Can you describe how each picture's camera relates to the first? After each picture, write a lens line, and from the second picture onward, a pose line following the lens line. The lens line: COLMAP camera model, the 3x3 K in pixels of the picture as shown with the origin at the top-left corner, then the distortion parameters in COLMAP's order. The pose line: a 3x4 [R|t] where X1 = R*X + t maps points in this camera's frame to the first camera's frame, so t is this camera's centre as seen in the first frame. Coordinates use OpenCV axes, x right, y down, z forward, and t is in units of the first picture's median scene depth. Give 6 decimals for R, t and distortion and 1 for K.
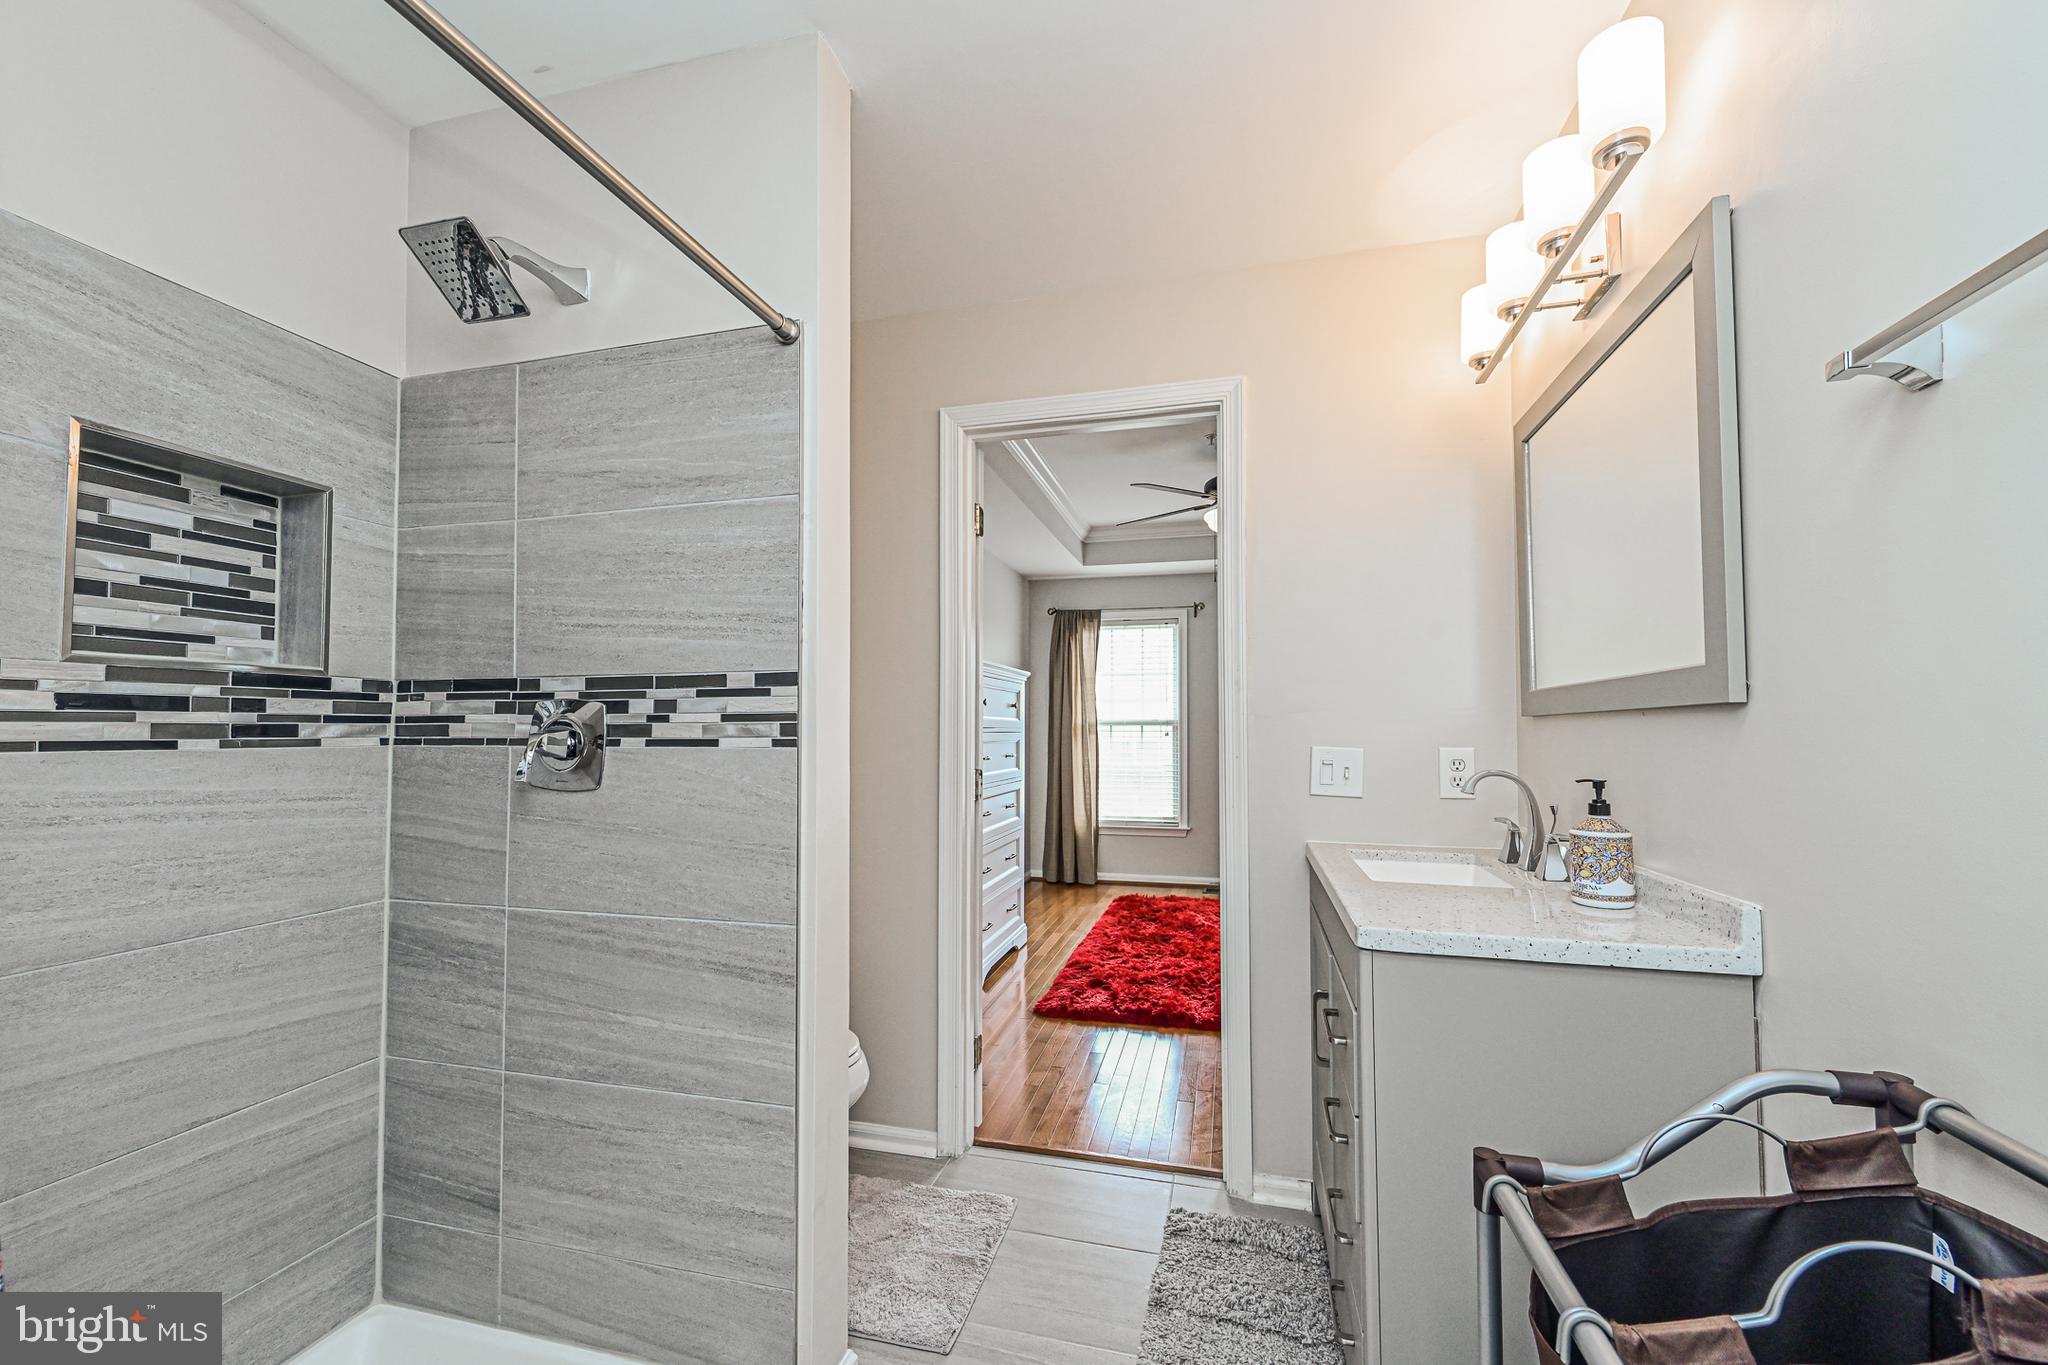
lens RADIAL K [[809.0, 0, 1029.7], [0, 809.0, 693.2], [0, 0, 1]] dist [-0.001659, 0.000840]
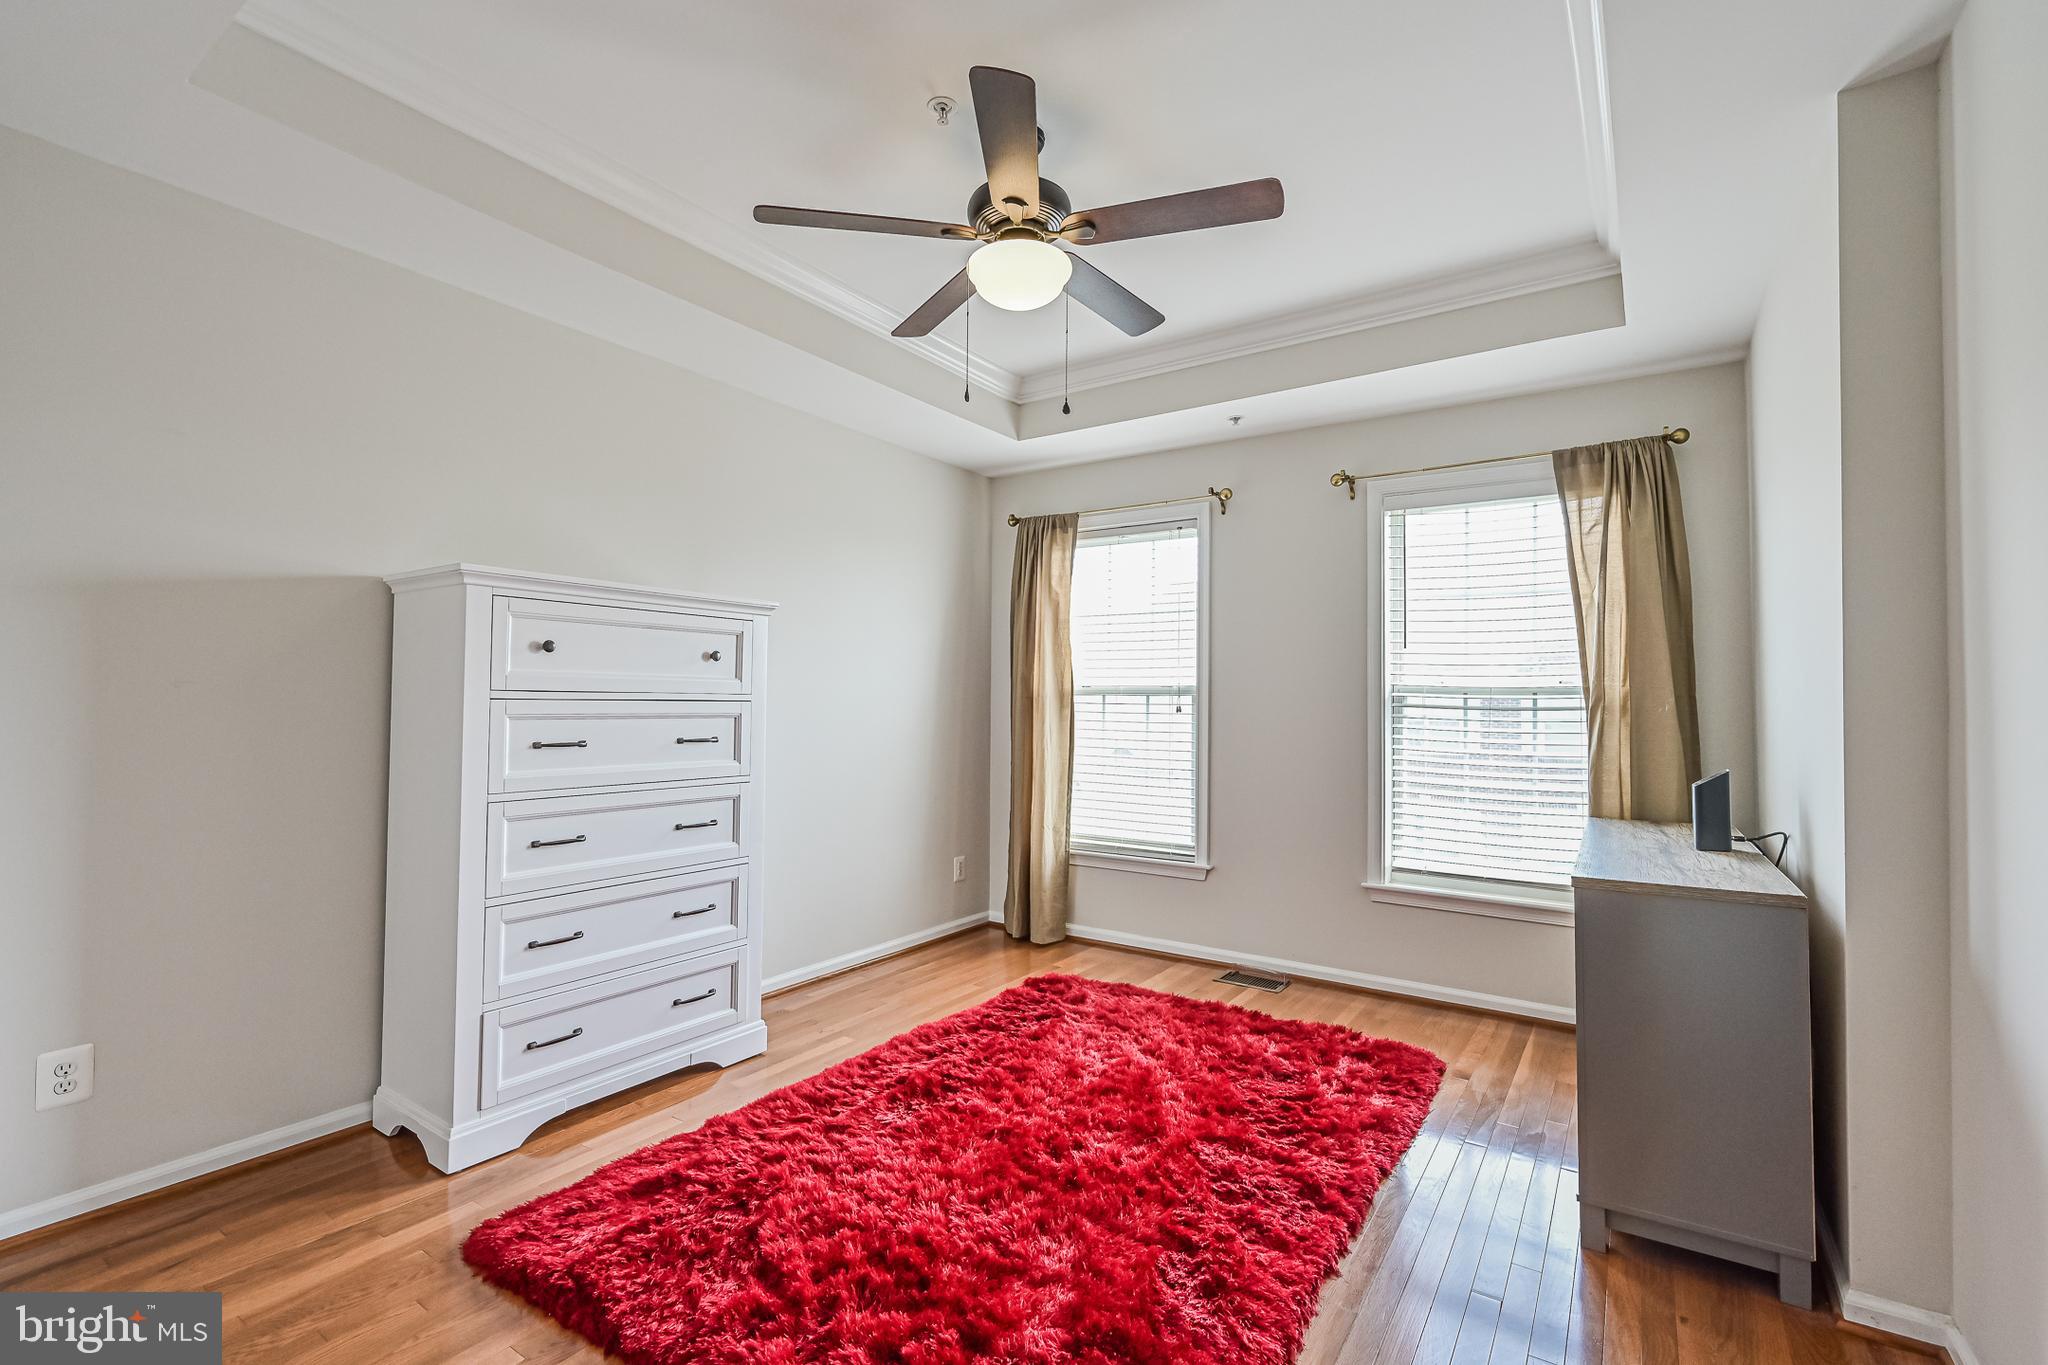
lens RADIAL K [[903.9, 0, 1018.4], [0, 903.9, 687.4], [0, 0, 1]] dist [-0.000043, 0.000041]
pose [[0.937566, -0.000972, -0.347806, 0.290931], [0.008612, 0.999754, 0.020420, 0.018739], [0.347701, -0.022141, 0.937344, 0.316706]]
